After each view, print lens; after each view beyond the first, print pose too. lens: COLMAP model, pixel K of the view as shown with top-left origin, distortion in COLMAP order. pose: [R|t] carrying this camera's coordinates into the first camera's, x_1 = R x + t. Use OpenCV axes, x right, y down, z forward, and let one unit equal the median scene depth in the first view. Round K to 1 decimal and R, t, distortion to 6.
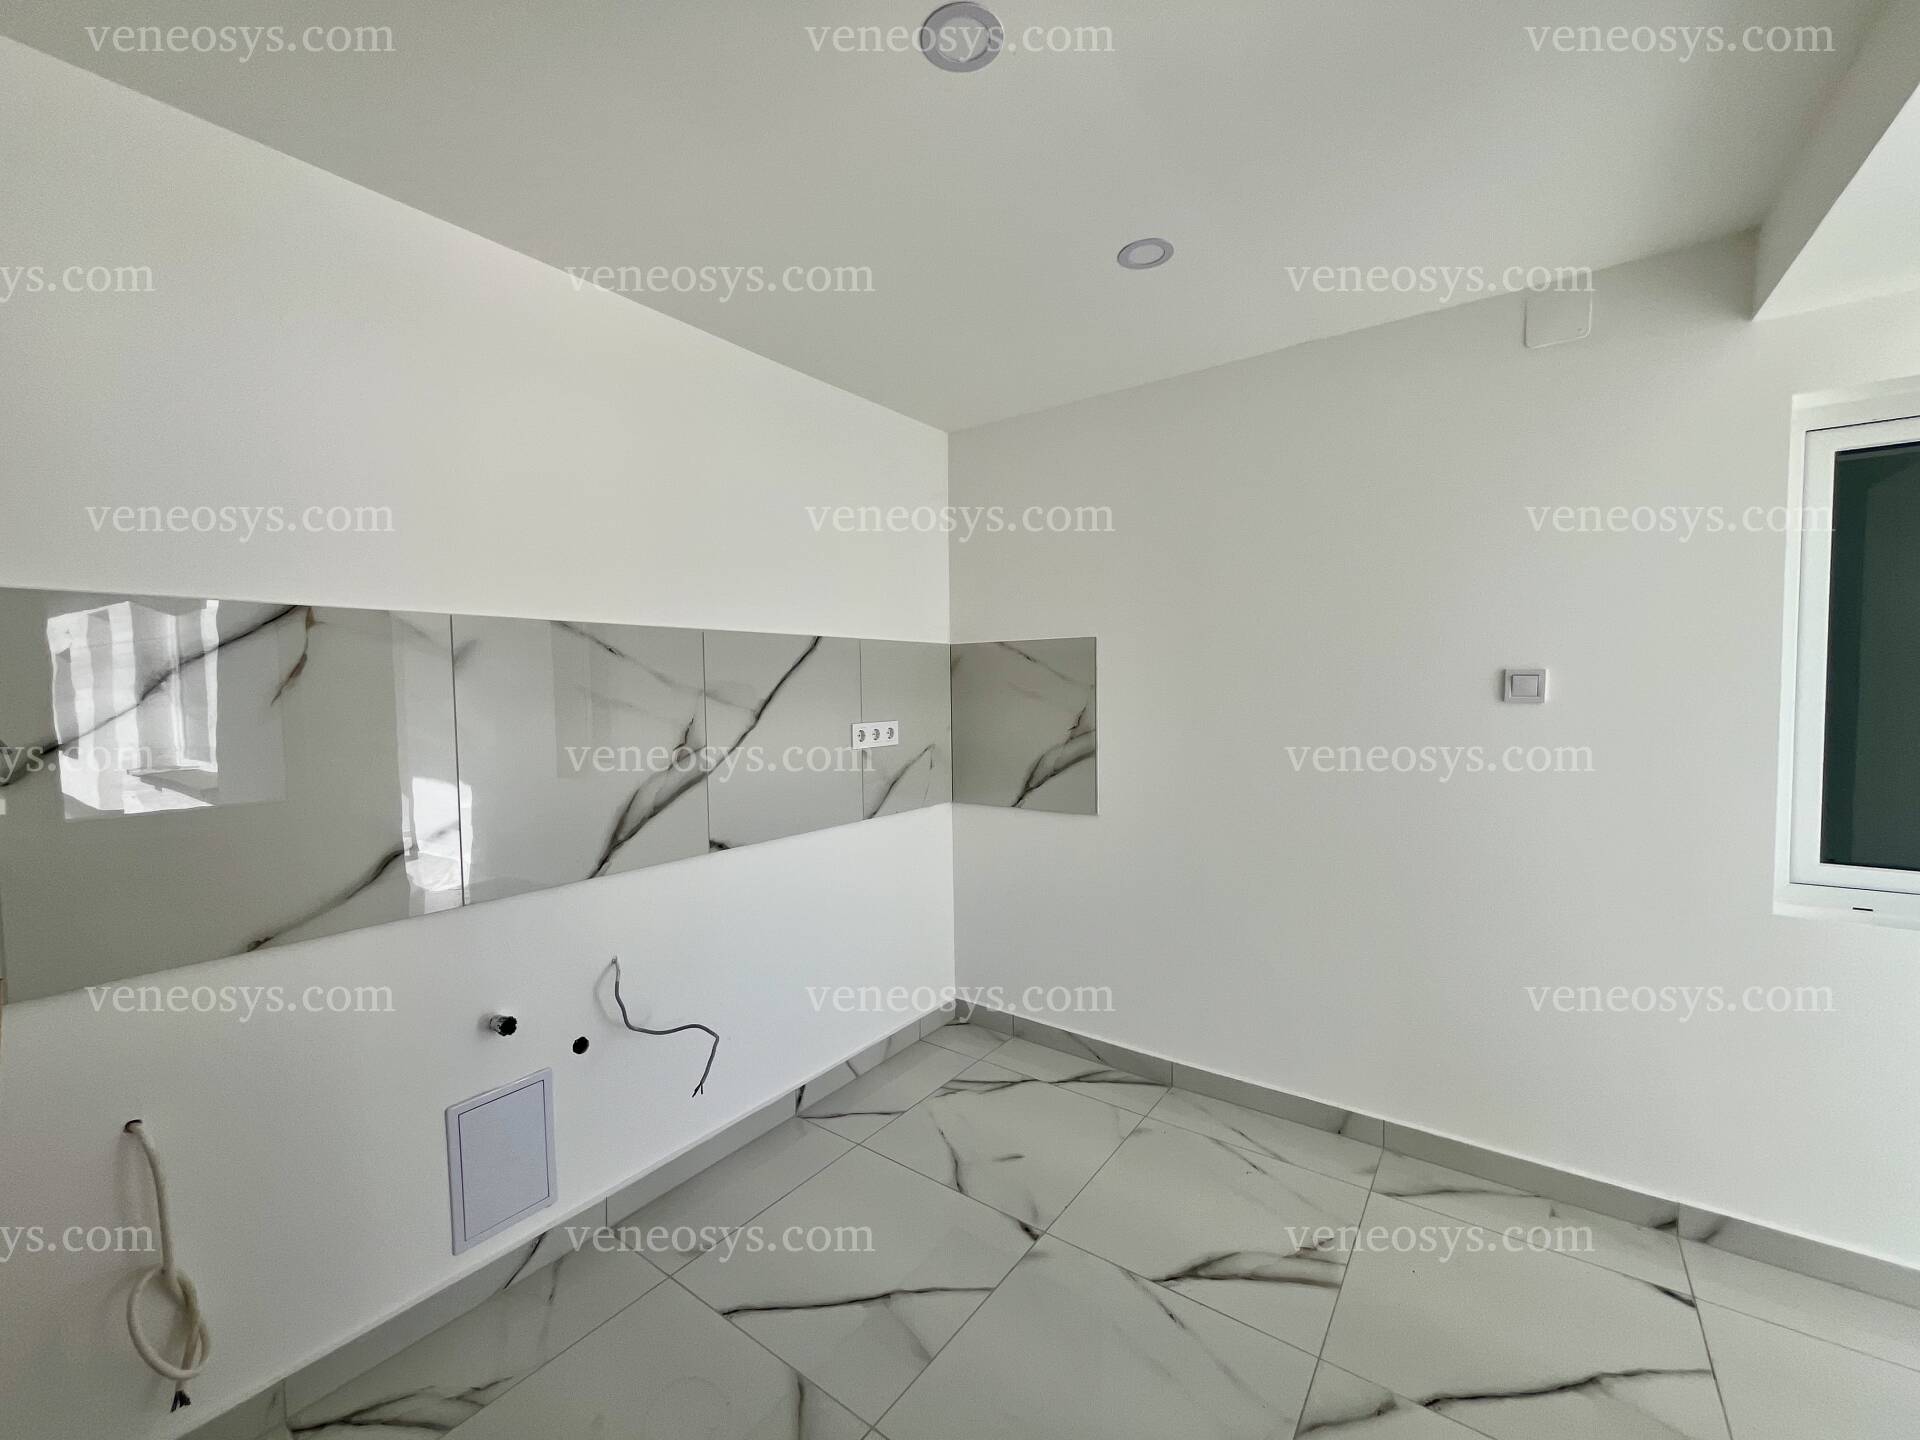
lens RADIAL K [[775.7, 0, 958.4], [0, 775.7, 726.2], [0, 0, 1]] dist [-0.002160, 0.000482]
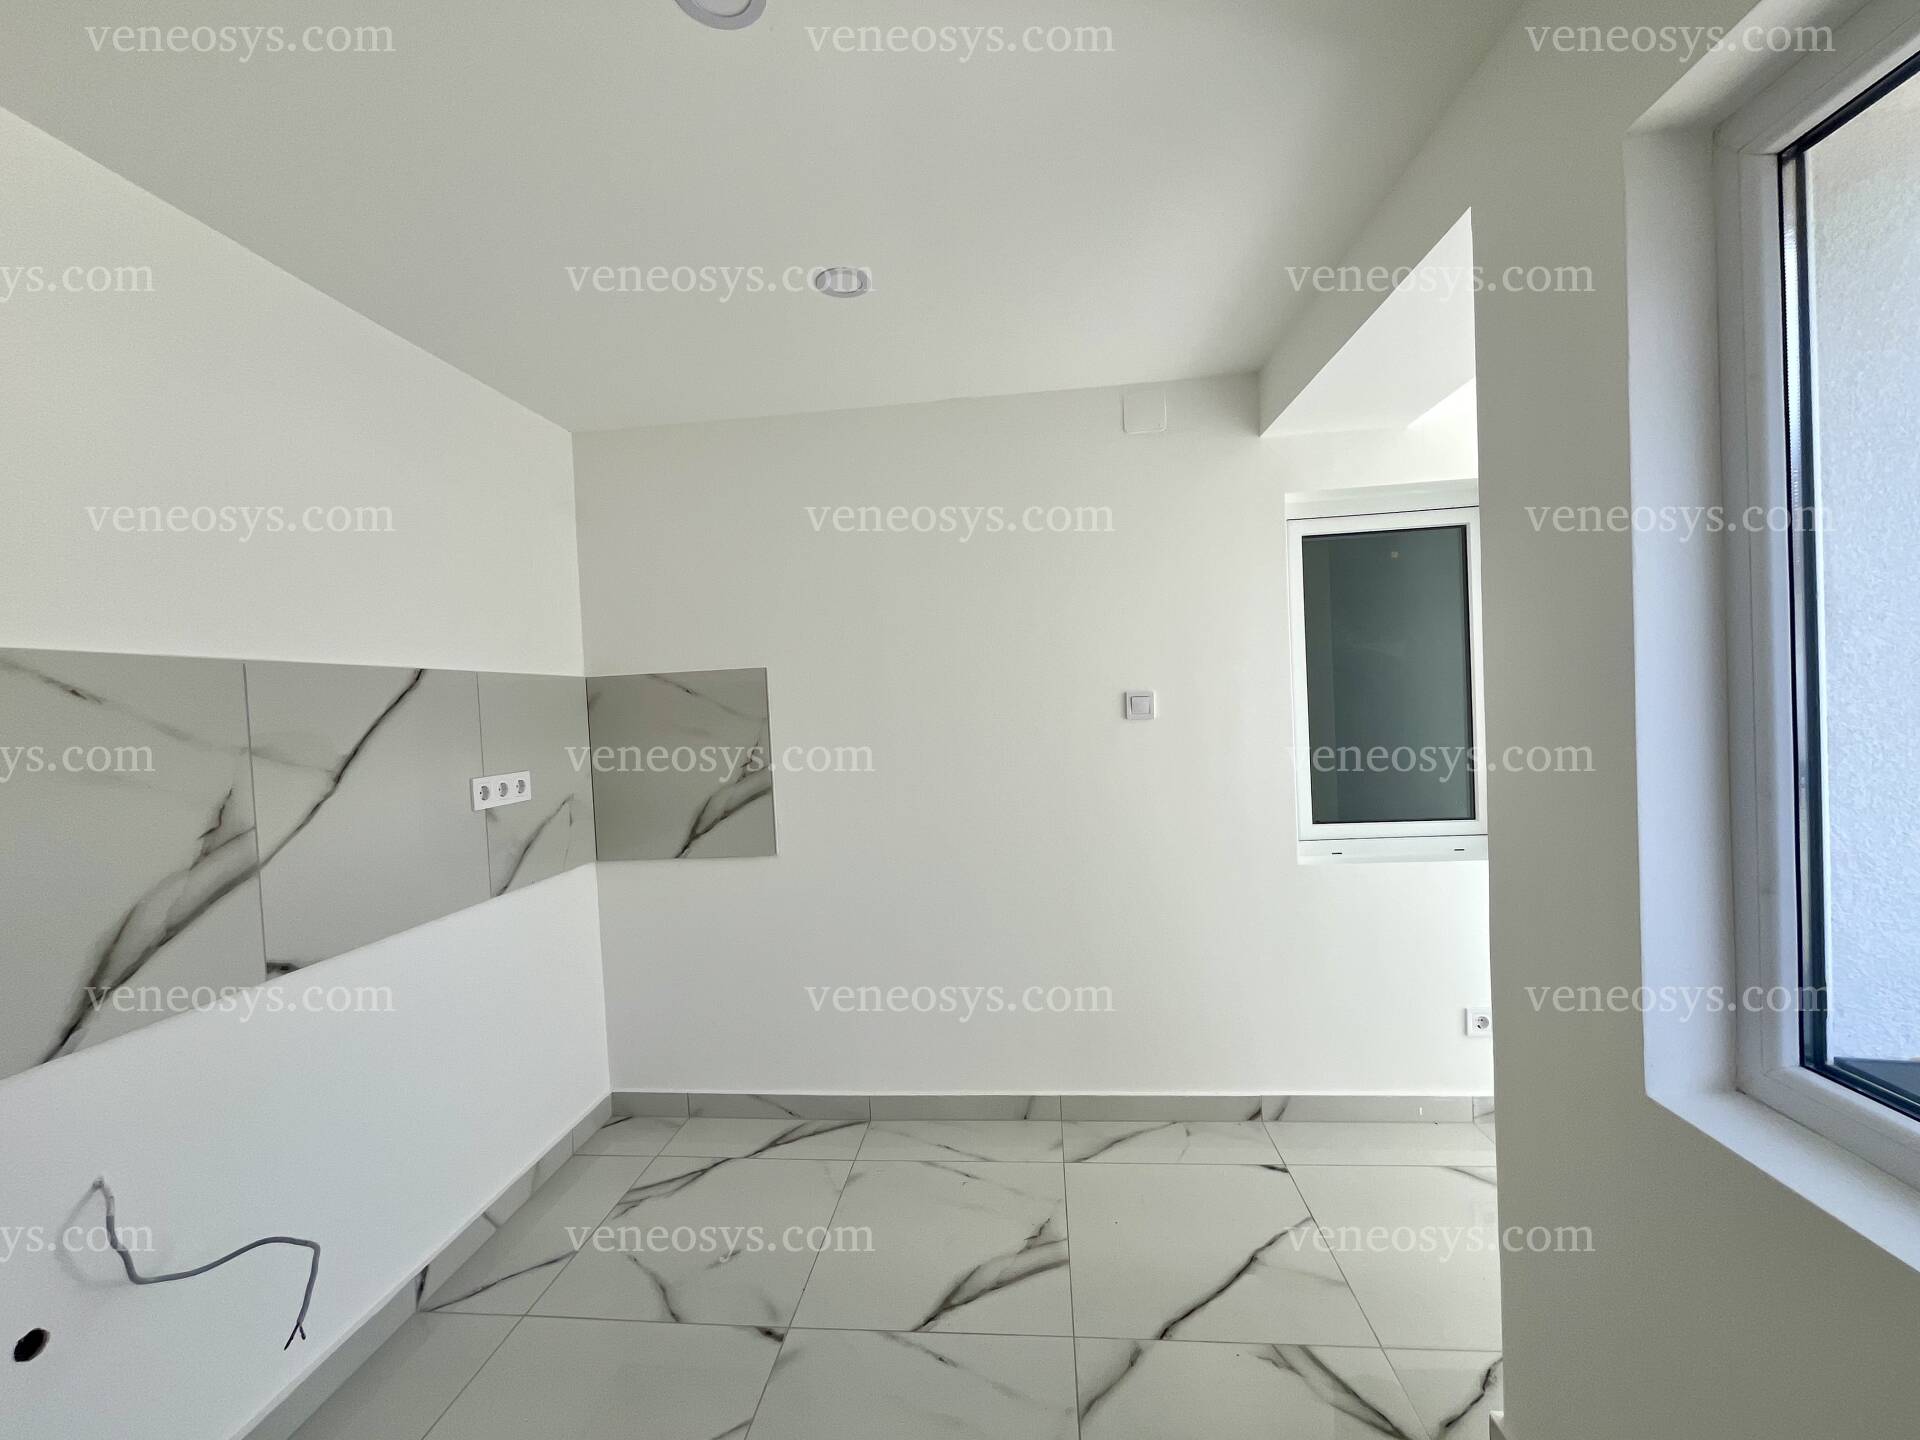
lens RADIAL K [[775.7, 0, 954.1], [0, 775.7, 724.6], [0, 0, 1]] dist [-0.002160, 0.000482]
pose [[0.863344, -0.042536, 0.502820, -0.131072], [0.063678, 0.997659, -0.024938, -0.009068], [-0.500582, 0.053548, 0.864032, 0.081813]]
